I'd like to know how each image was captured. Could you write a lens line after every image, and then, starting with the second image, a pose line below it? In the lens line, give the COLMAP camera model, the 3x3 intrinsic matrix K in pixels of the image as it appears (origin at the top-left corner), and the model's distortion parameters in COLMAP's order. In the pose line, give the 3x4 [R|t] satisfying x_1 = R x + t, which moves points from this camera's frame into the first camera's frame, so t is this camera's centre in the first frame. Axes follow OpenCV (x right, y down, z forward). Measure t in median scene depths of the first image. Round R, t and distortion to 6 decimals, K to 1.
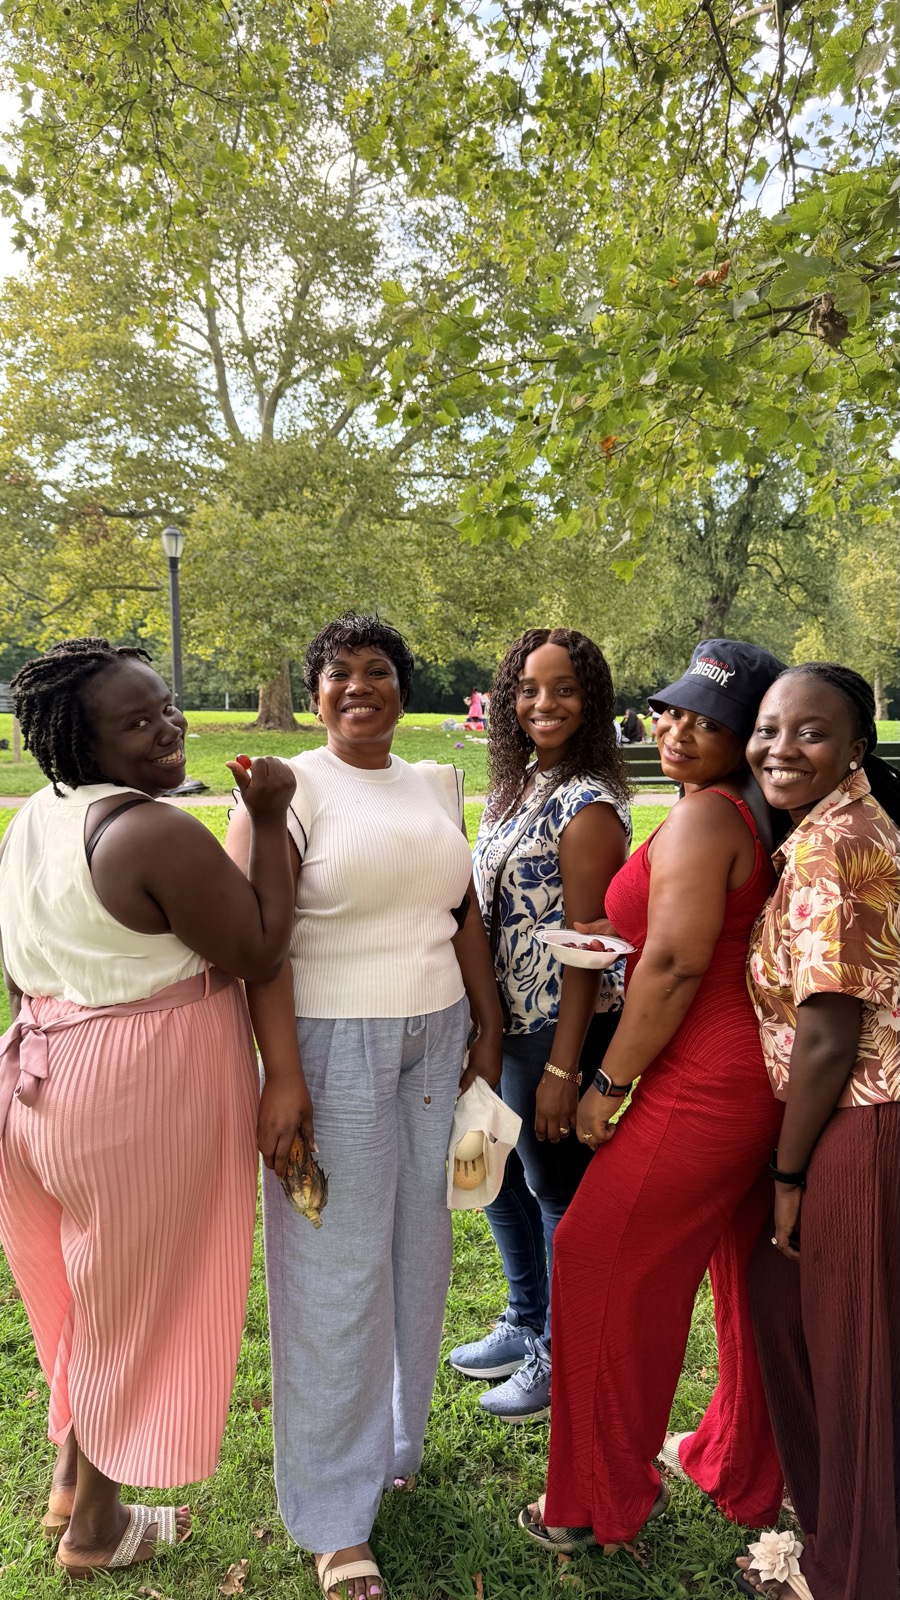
lens RADIAL K [[1124.1, 0, 439.5], [0, 1124.1, 798.4], [0, 0, 1]] dist [0.019183, -0.029102]
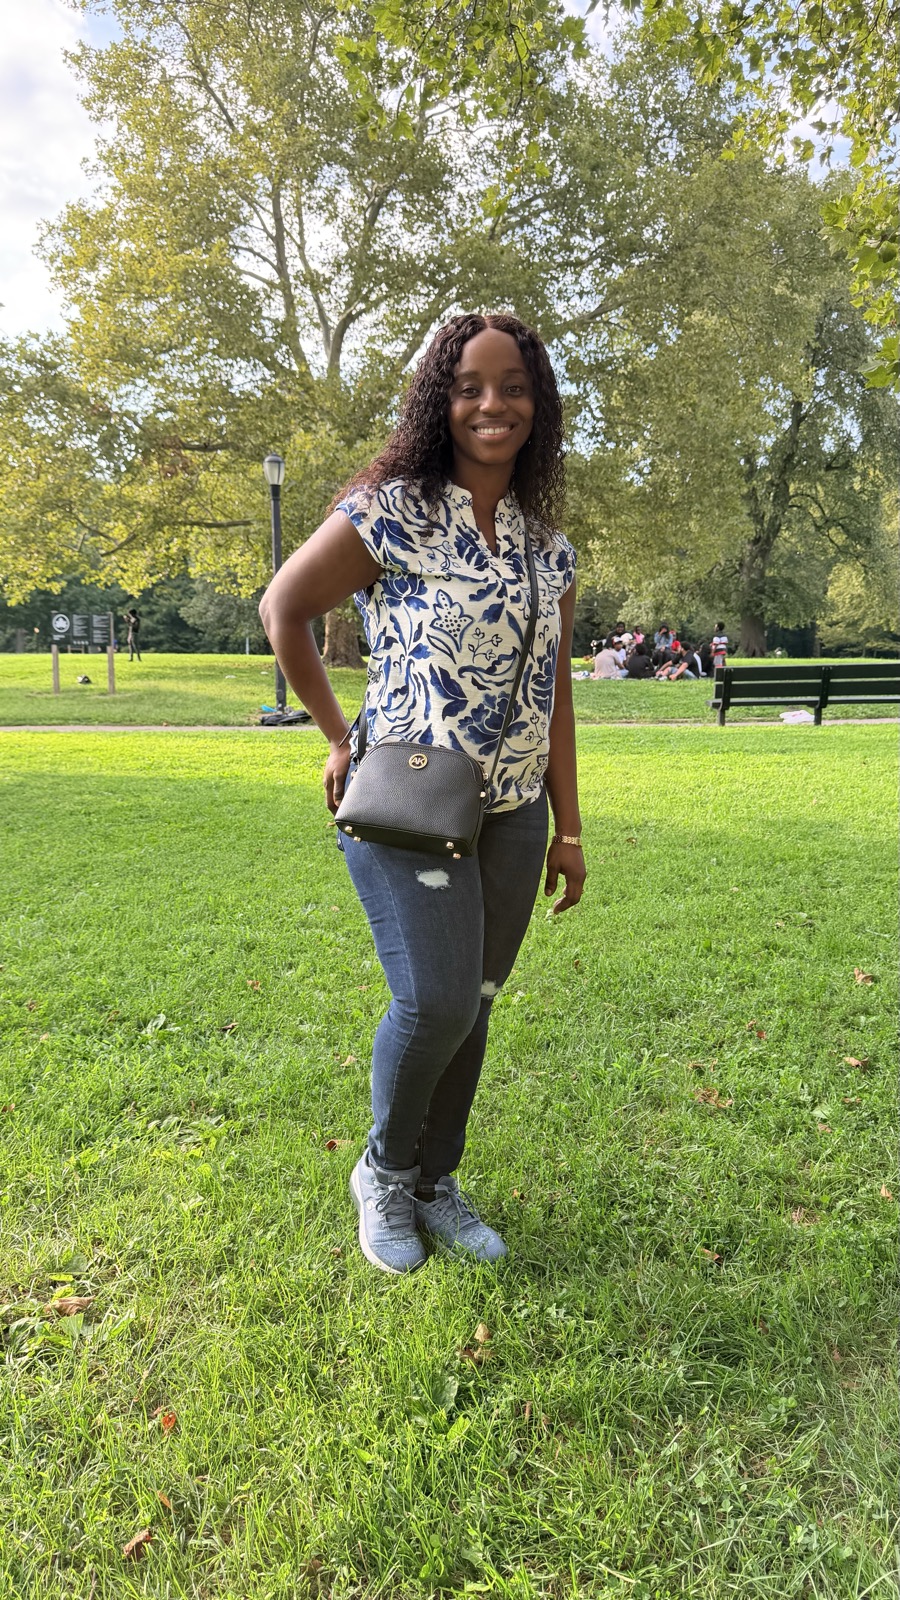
lens RADIAL K [[1124.1, 0, 445.7], [0, 1124.1, 795.9], [0, 0, 1]] dist [0.019183, -0.029102]
pose [[0.999999, -0.000319, -0.001546, -0.257012], [0.000383, 0.999135, 0.041586, 0.058554], [0.001531, -0.041586, 0.999134, -0.022349]]
